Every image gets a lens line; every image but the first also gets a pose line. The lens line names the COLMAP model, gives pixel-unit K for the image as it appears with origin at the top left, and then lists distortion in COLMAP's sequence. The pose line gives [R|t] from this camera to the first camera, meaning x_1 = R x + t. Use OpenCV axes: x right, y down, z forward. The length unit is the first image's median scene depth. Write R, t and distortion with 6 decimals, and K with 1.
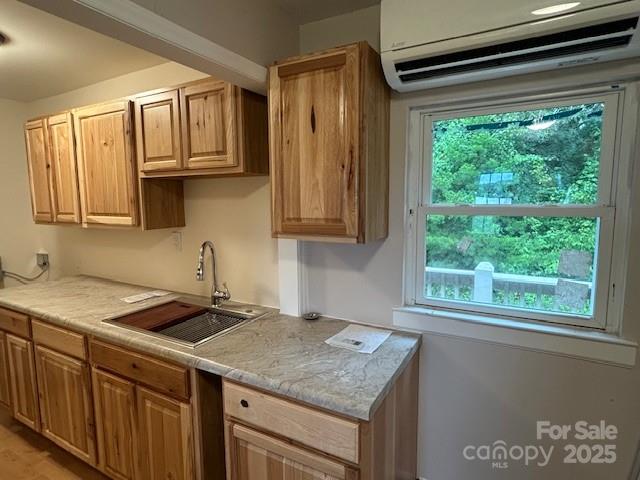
lens RADIAL K [[355.7, 0, 317.5], [0, 355.7, 239.2], [0, 0, 1]] dist [0.005026, -0.000174]
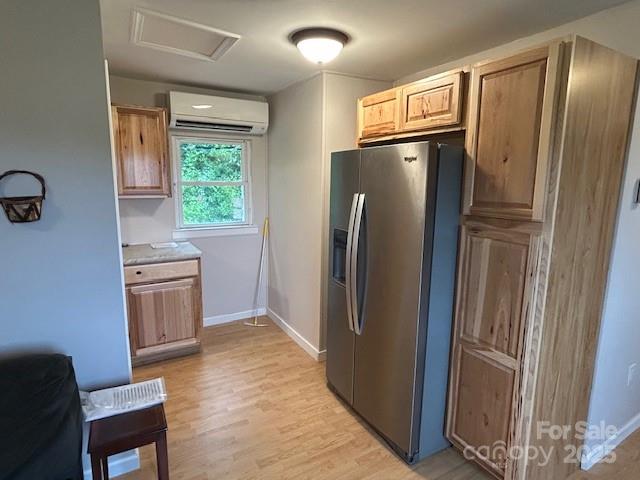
lens RADIAL K [[355.7, 0, 321.2], [0, 355.7, 239.1], [0, 0, 1]] dist [0.005026, -0.000174]
pose [[0.514707, -0.122300, 0.848599, -1.317187], [0.081231, 0.992278, 0.093738, 0.137764], [-0.853510, 0.020686, 0.520666, -0.967822]]
